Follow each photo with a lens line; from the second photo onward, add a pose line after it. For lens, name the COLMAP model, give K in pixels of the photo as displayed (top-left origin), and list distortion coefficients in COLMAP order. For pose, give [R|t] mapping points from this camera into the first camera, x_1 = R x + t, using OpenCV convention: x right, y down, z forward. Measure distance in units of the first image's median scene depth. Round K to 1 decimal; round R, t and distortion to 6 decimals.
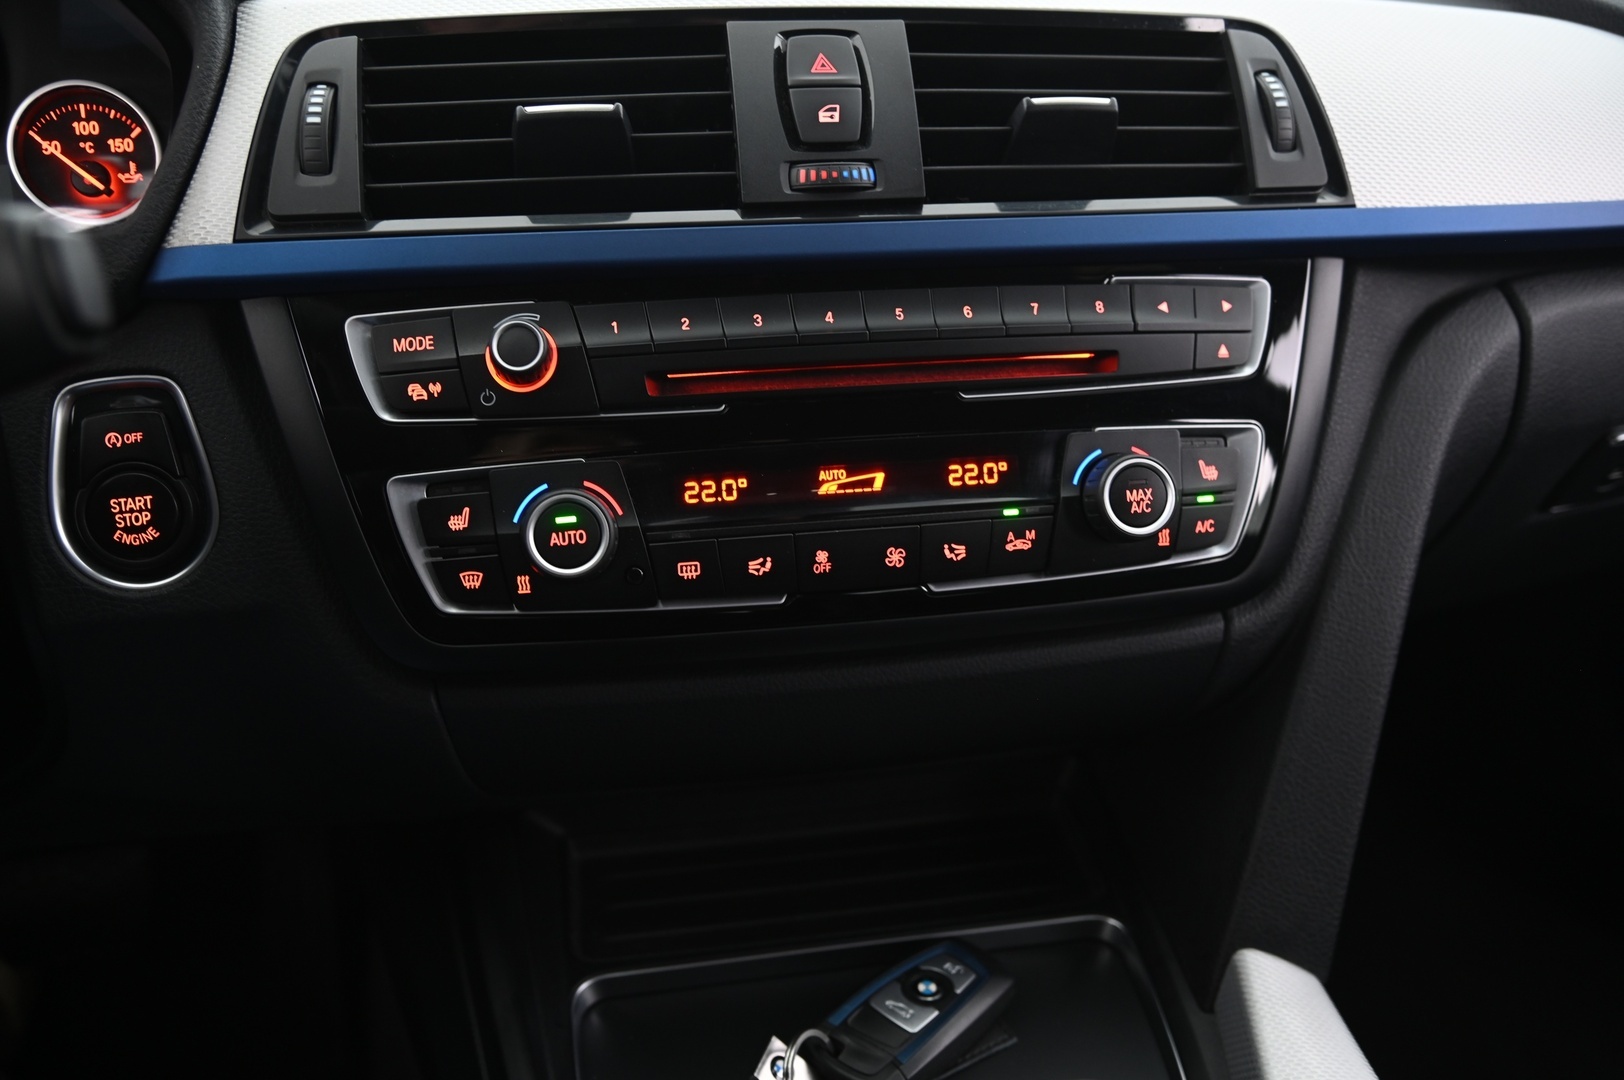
lens RADIAL K [[1229.3, 0, 812.0], [0, 1229.3, 531.7], [0, 0, 1]] dist [-0.082820, 0.040629]
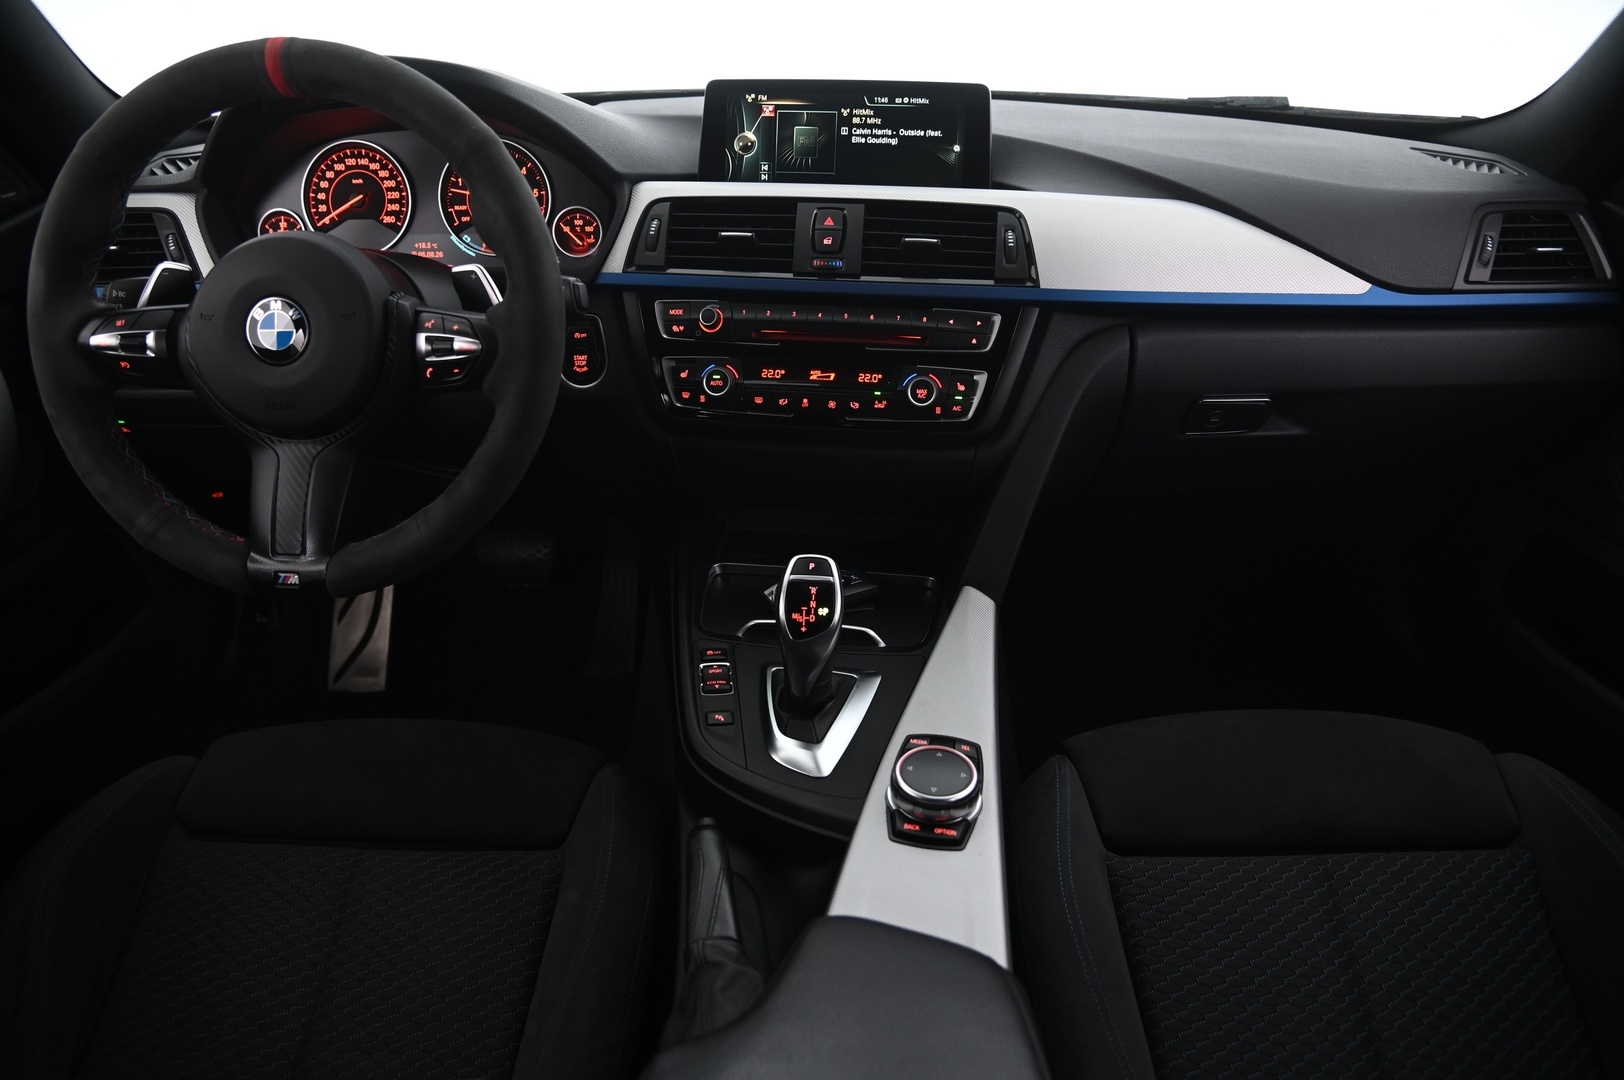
lens RADIAL K [[1072.0, 0, 803.2], [0, 1072.0, 536.6], [0, 0, 1]] dist [-0.109205, 0.034718]
pose [[0.955062, 0.141618, -0.260387, 0.659163], [-0.122822, 0.988592, 0.087177, 0.110073], [0.269762, -0.051278, 0.961561, -1.310418]]
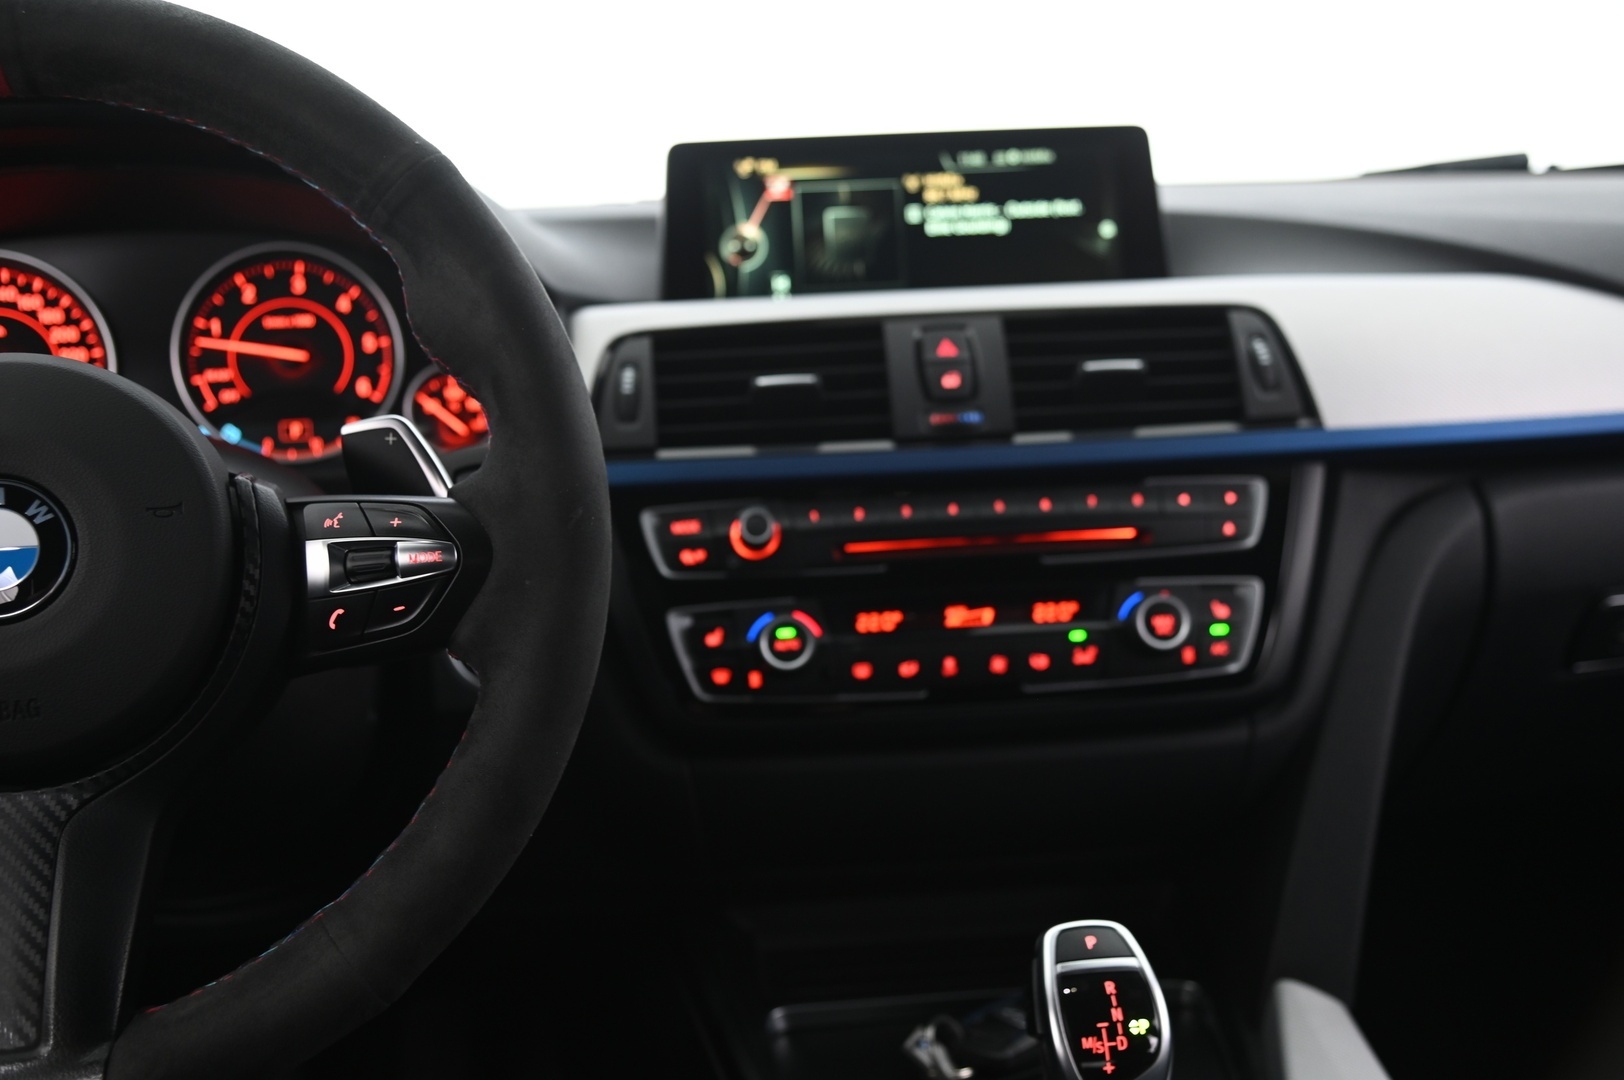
lens RADIAL K [[1830.3, 0, 815.1], [0, 1830.3, 548.9], [0, 0, 1]] dist [0.090862, 0.000000]
pose [[0.995906, -0.015755, -0.089016, 0.045182], [-0.003128, 0.978099, -0.208116, 0.342723], [0.090345, 0.207542, 0.974045, -1.206126]]
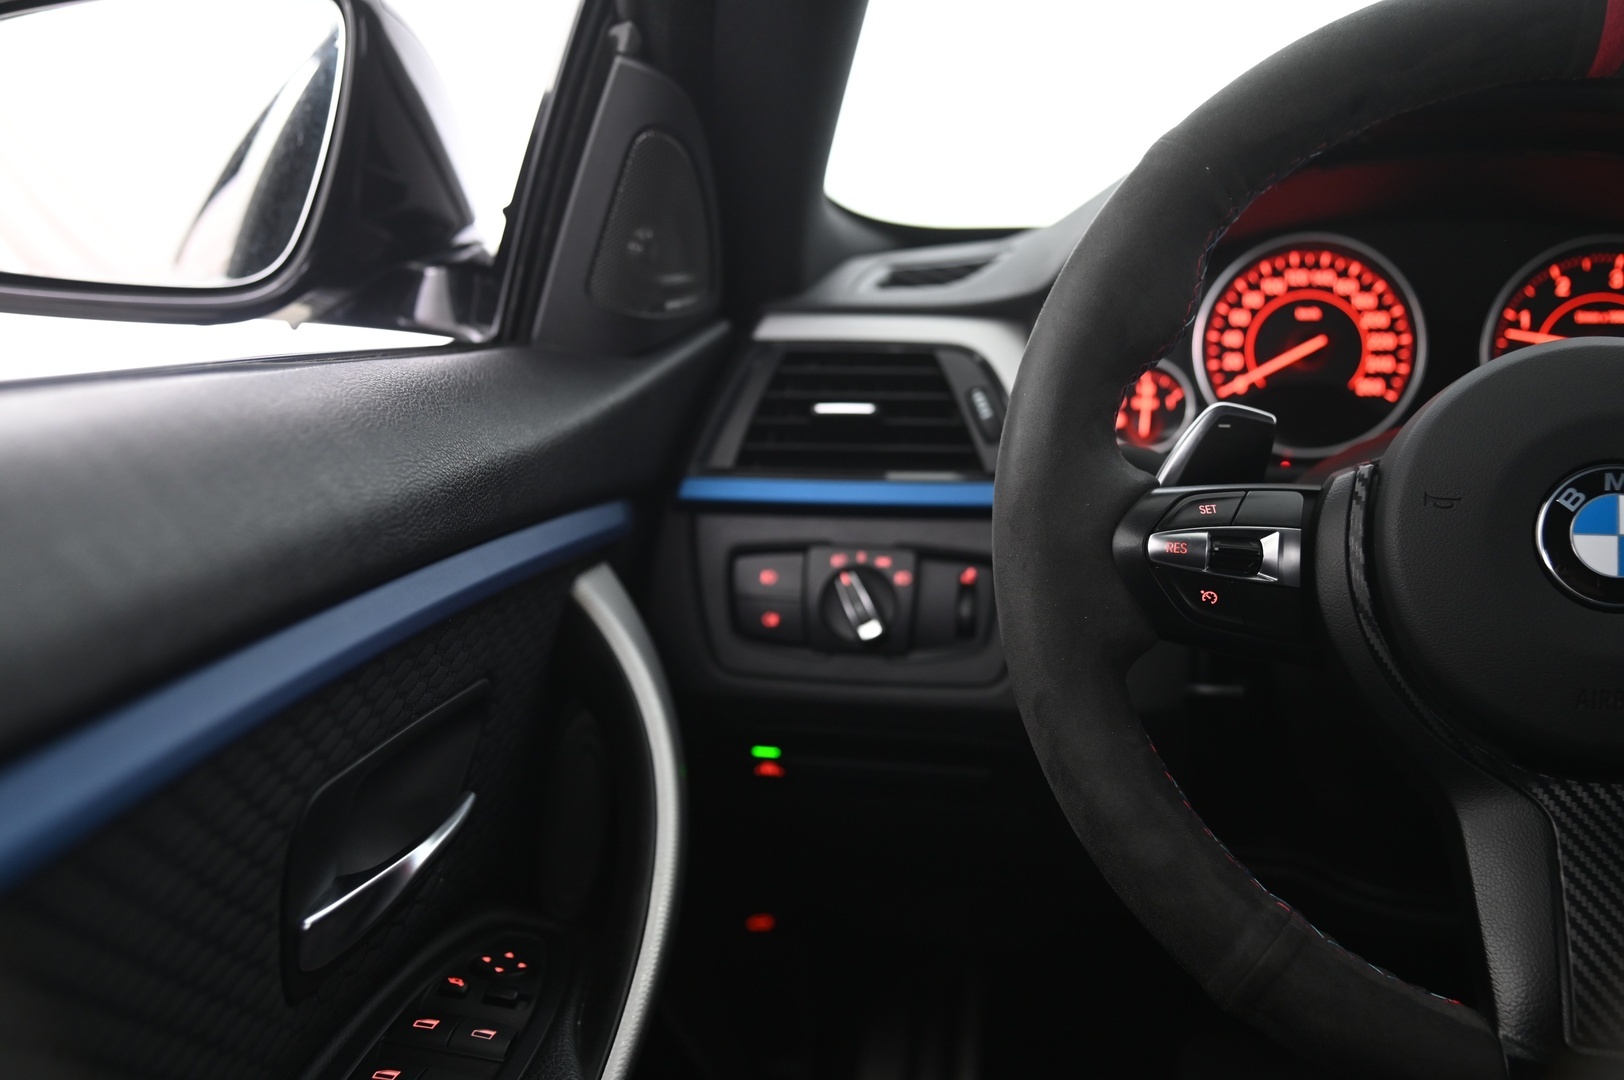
lens RADIAL K [[1830.3, 0, 821.9], [0, 1830.3, 548.0], [0, 0, 1]] dist [0.090862, 0.000000]
pose [[0.907332, 0.085472, -0.411635, -0.733223], [-0.172681, 0.968478, -0.179531, 0.418584], [0.383315, 0.233975, 0.893490, -1.368701]]
